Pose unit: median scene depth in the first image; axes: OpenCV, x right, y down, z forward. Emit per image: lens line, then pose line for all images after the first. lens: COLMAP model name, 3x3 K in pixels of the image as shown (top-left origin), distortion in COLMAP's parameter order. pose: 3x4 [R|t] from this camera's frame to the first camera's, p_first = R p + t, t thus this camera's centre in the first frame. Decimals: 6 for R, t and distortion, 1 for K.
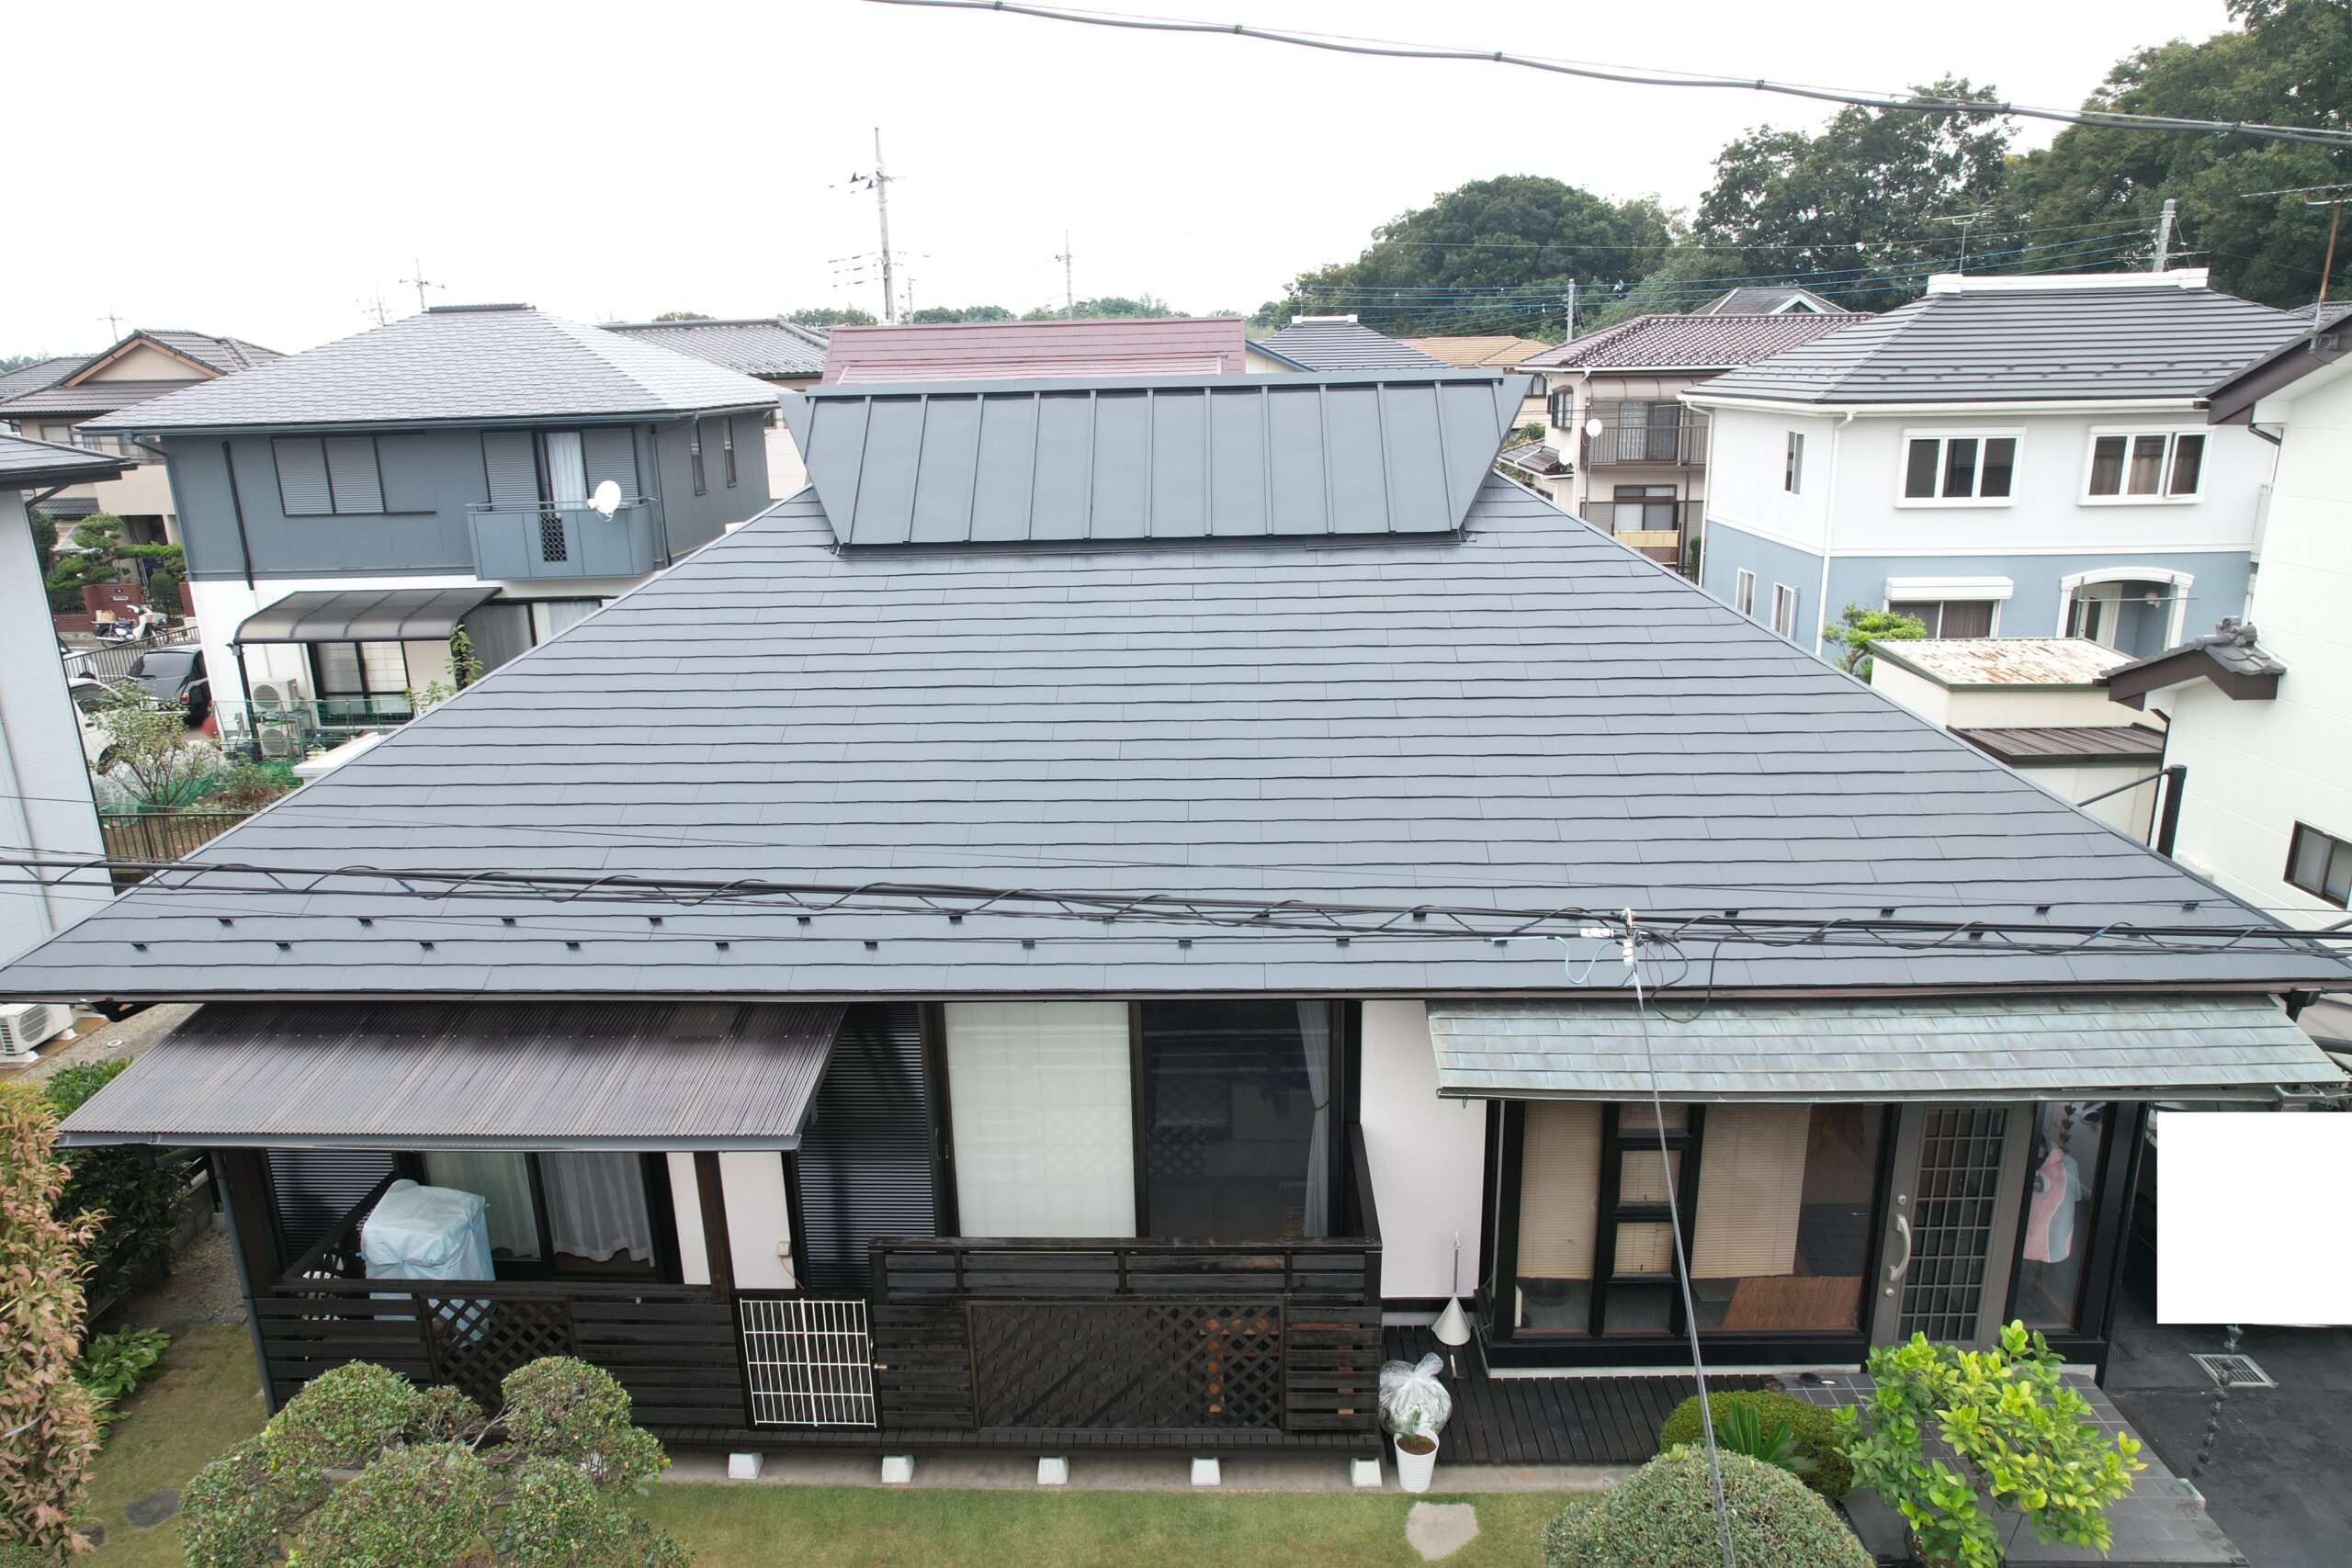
lens RADIAL K [[1491.0, 0, 1176.0], [0, 1491.0, 784.0], [0, 0, 1]] dist [-0.109735, 0.080173]
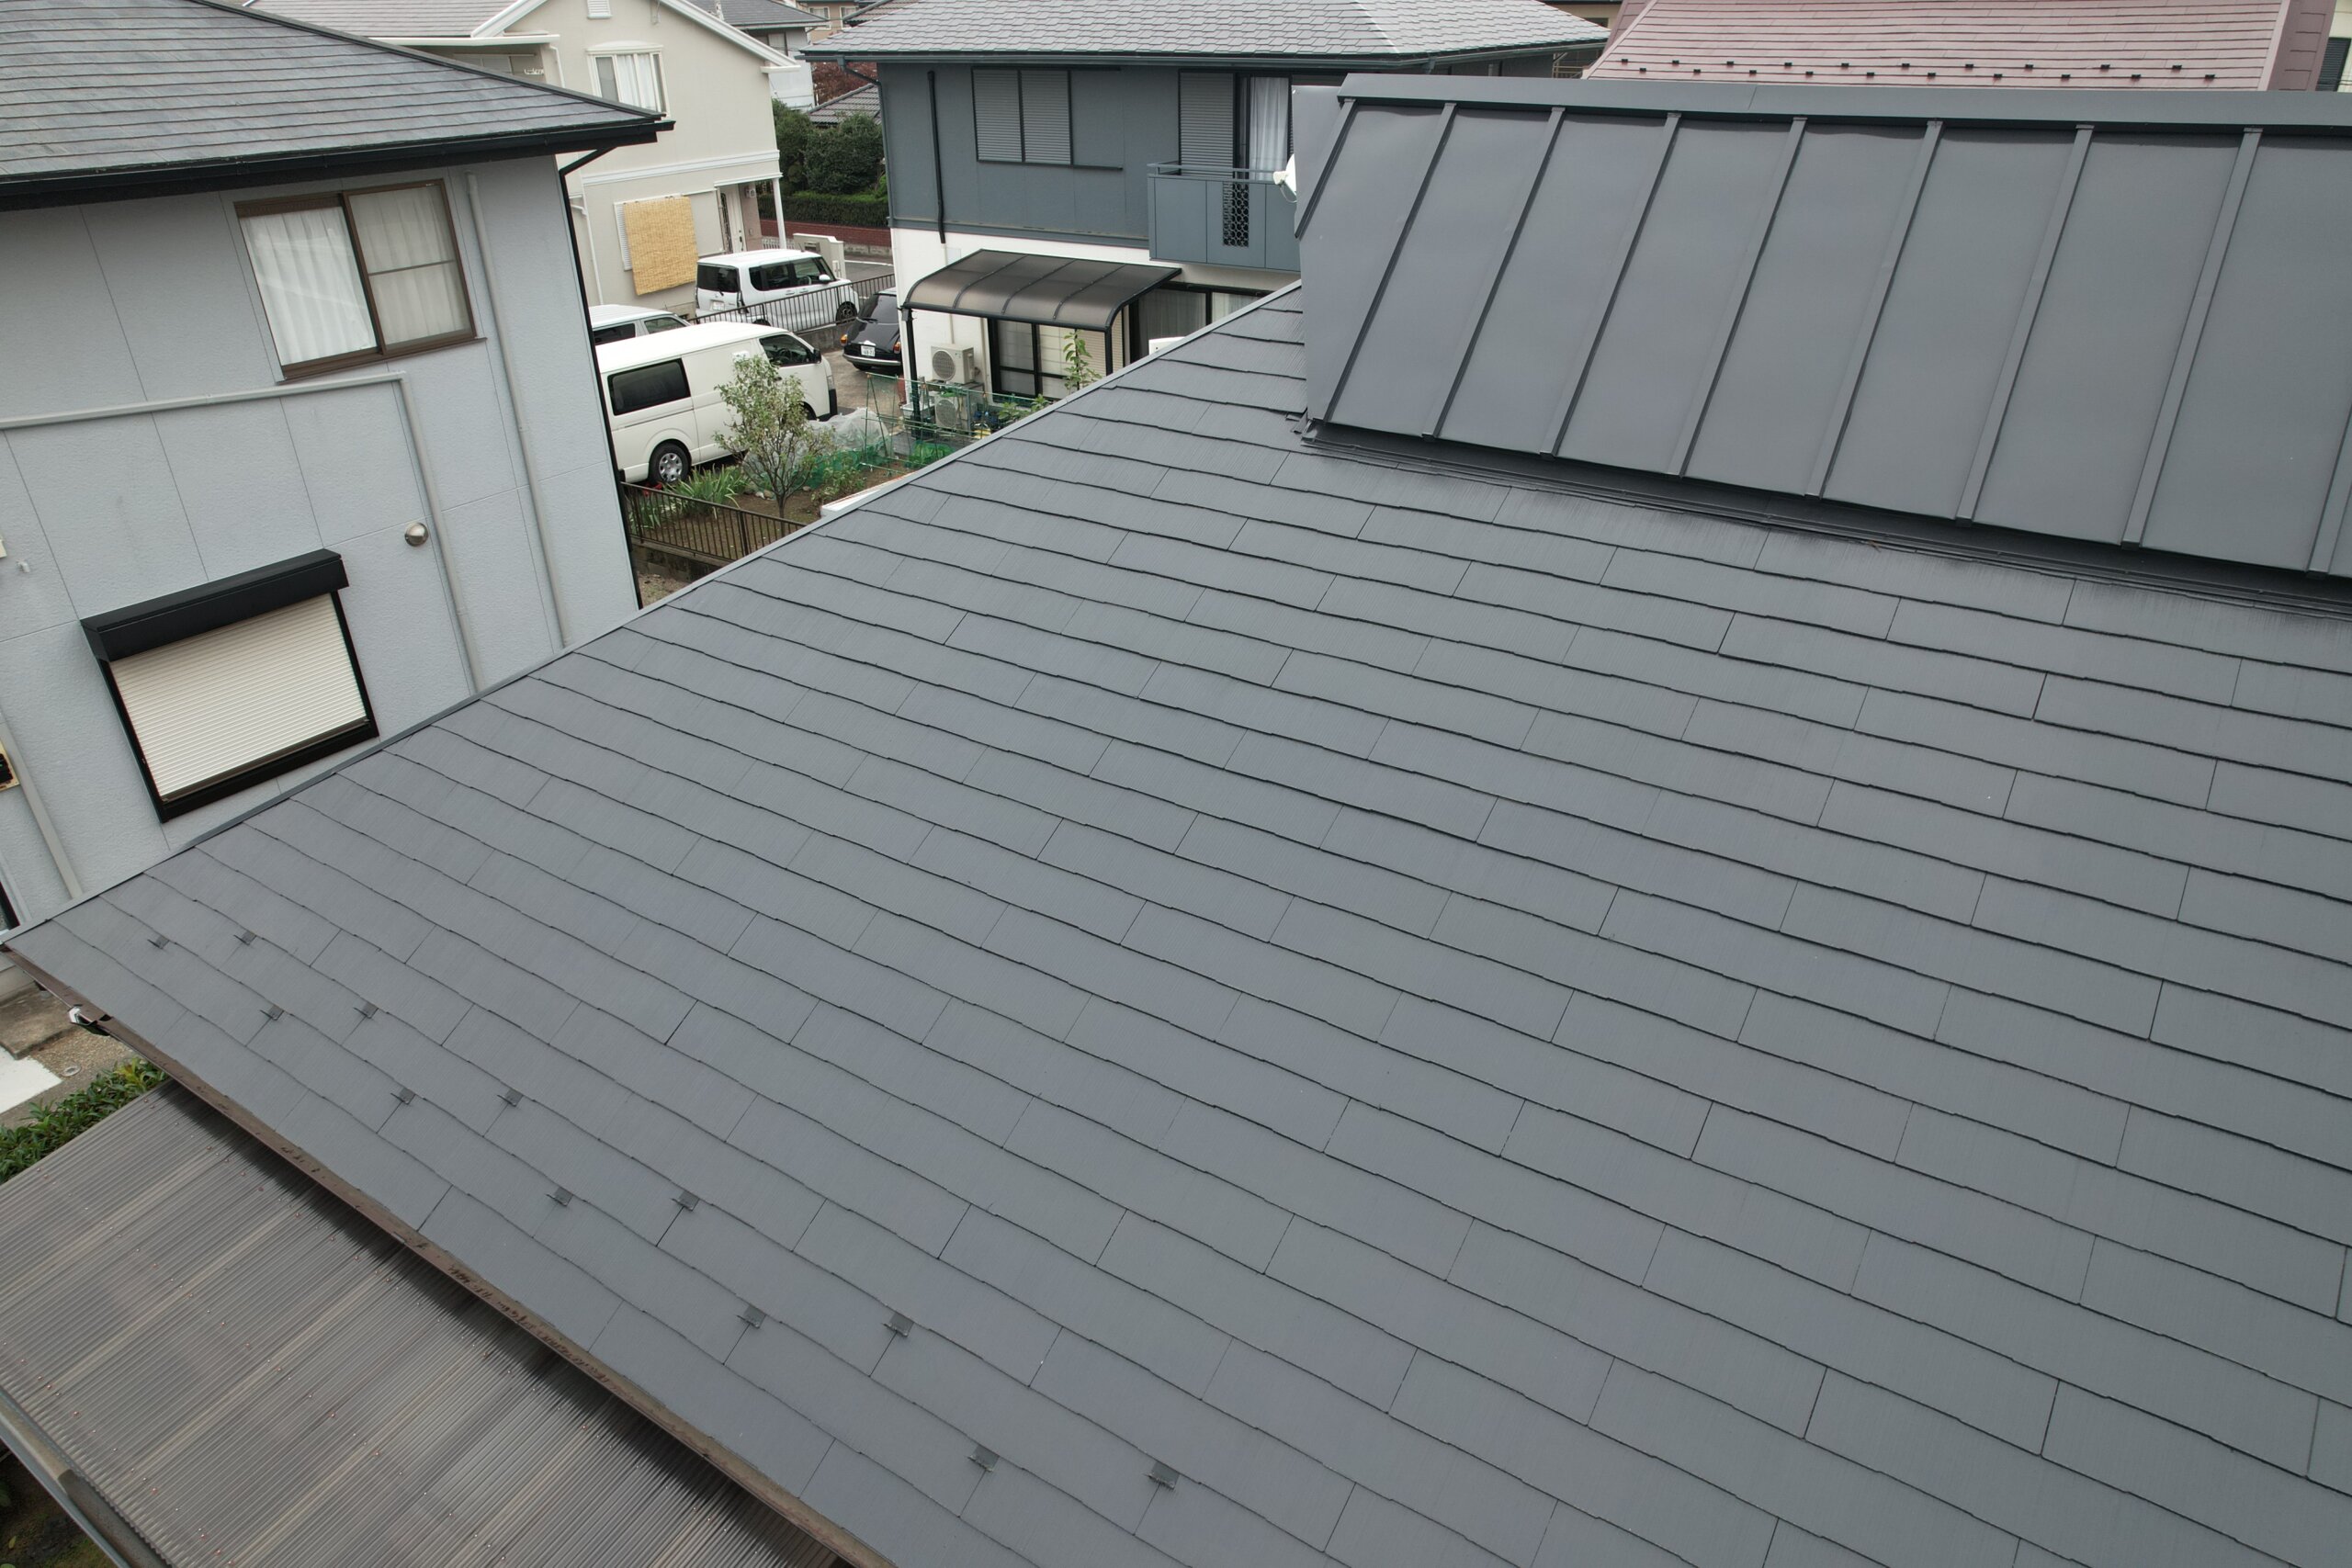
lens RADIAL K [[1491.0, 0, 1176.0], [0, 1491.0, 784.0], [0, 0, 1]] dist [-0.109735, 0.080173]
pose [[0.847909, 0.256502, -0.463959, 0.000077], [-0.142129, 0.953107, 0.267182, -0.078823], [0.510735, -0.160604, 0.844604, 0.243390]]
